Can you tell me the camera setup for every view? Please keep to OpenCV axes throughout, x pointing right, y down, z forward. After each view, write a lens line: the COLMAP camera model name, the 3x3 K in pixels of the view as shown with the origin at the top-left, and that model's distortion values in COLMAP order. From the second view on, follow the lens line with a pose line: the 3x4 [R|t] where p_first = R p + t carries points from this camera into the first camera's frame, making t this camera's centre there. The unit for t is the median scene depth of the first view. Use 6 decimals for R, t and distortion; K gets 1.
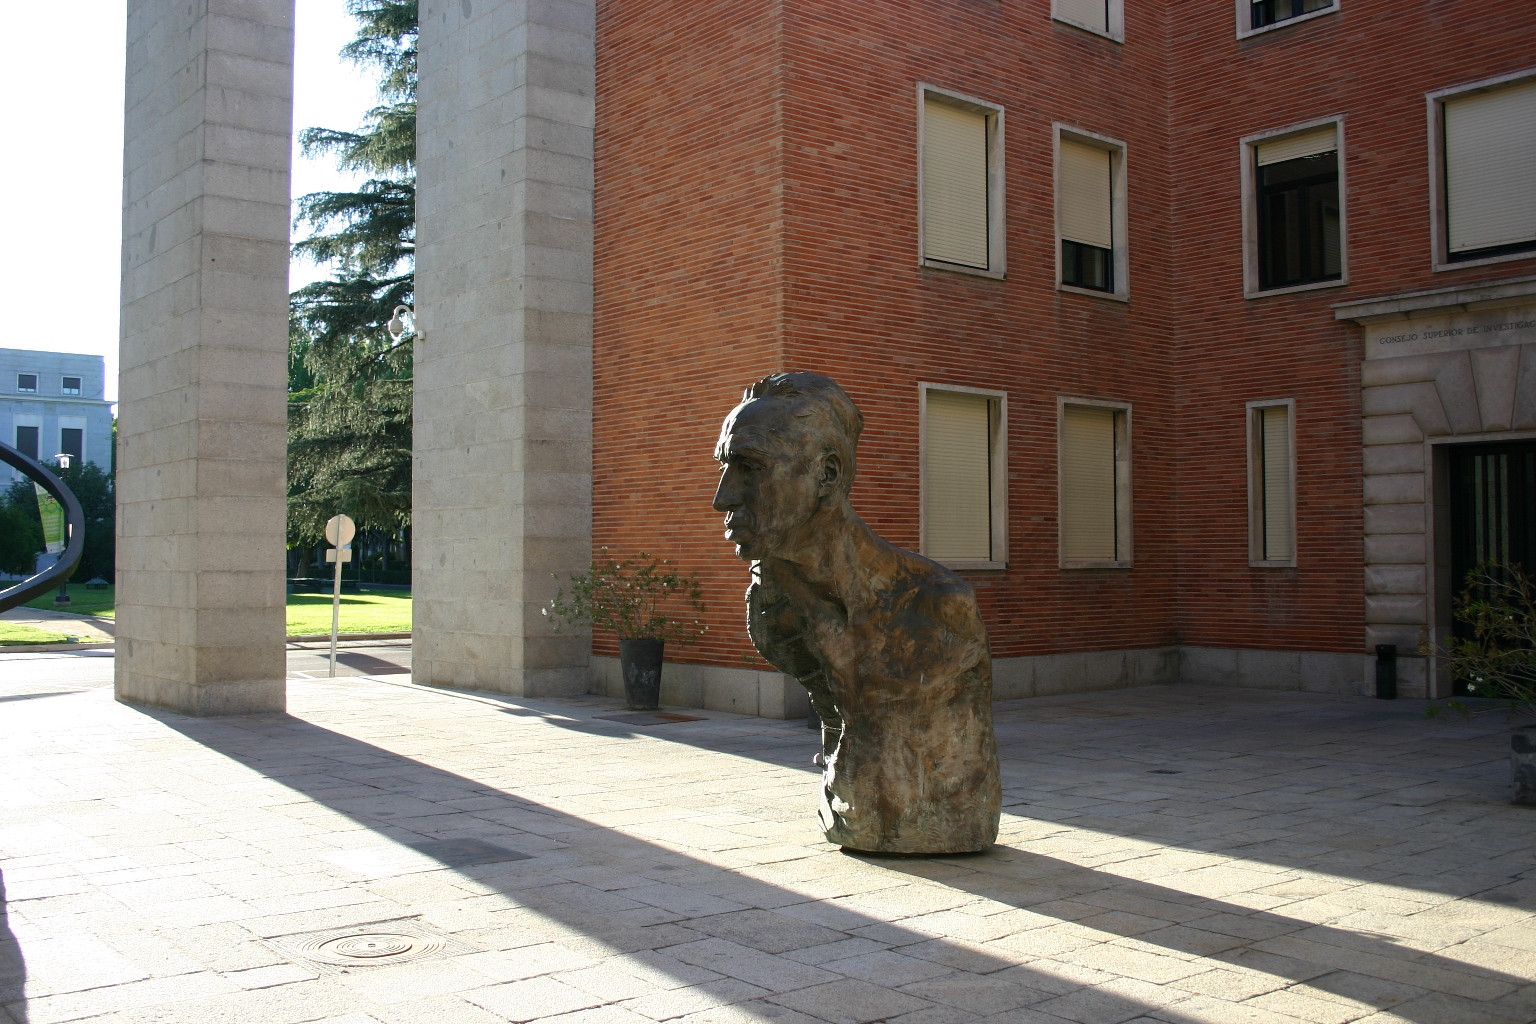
lens RADIAL K [[1511.5, 0, 776.1], [0, 1511.5, 505.7], [0, 0, 1]] dist [-0.119510, 0.148124]
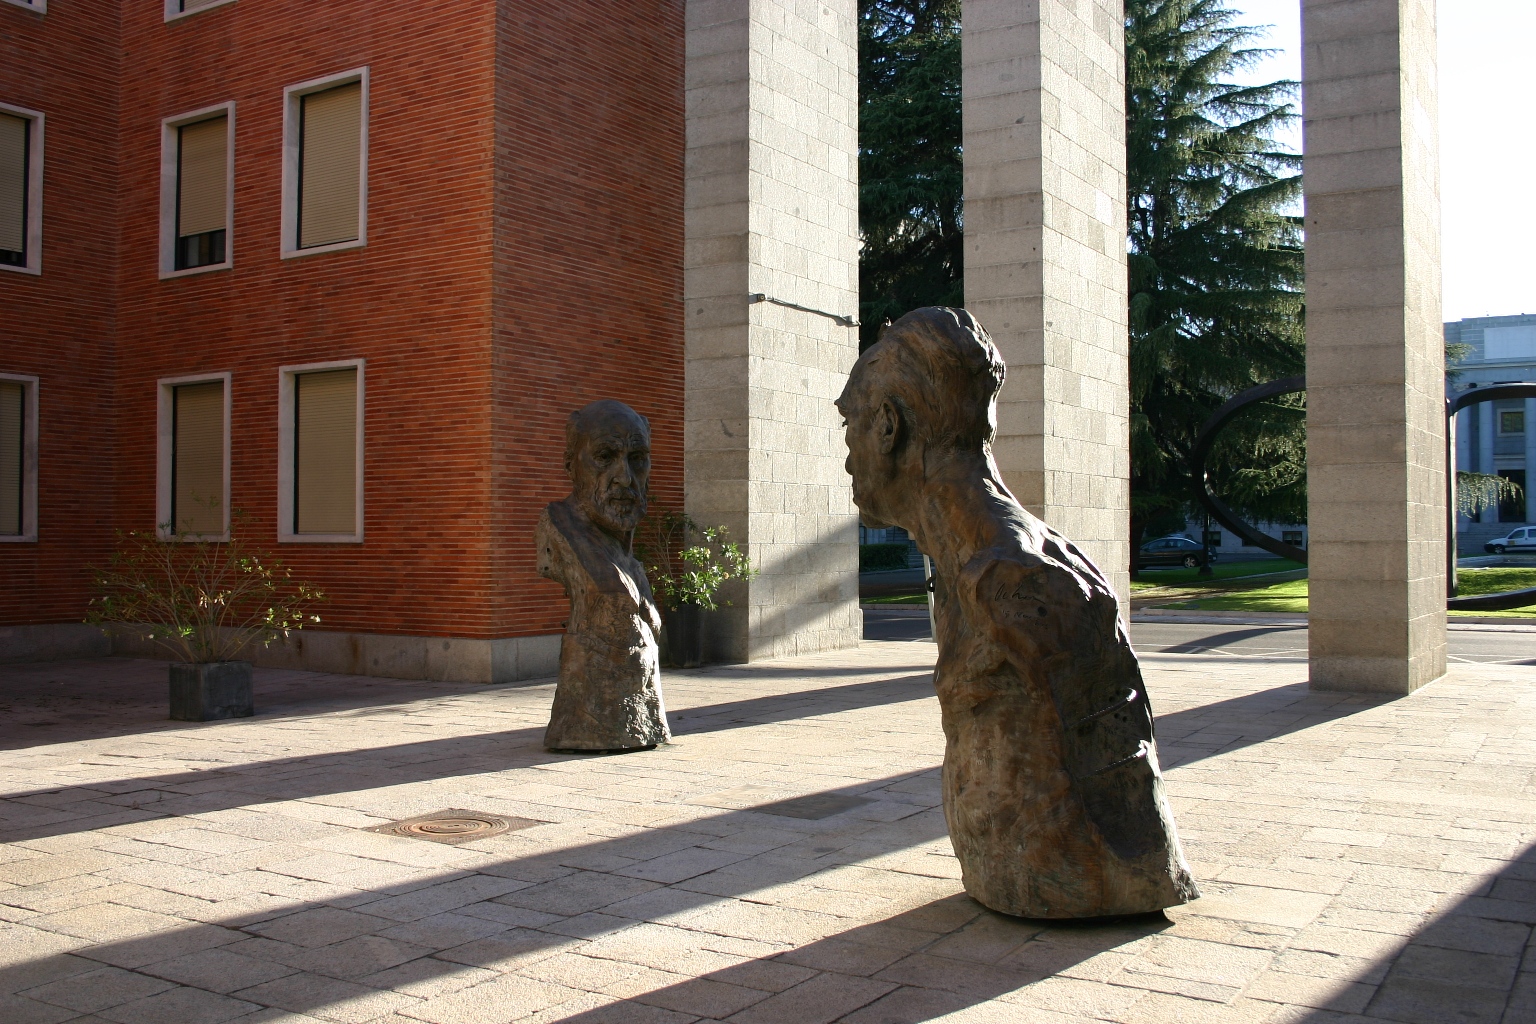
lens RADIAL K [[1511.5, 0, 776.1], [0, 1511.5, 505.7], [0, 0, 1]] dist [-0.119510, 0.148124]
pose [[0.321290, -0.015396, -0.946856, 0.430458], [0.033224, 0.999436, -0.004977, 0.013453], [0.946398, -0.029859, 0.321620, 0.348366]]
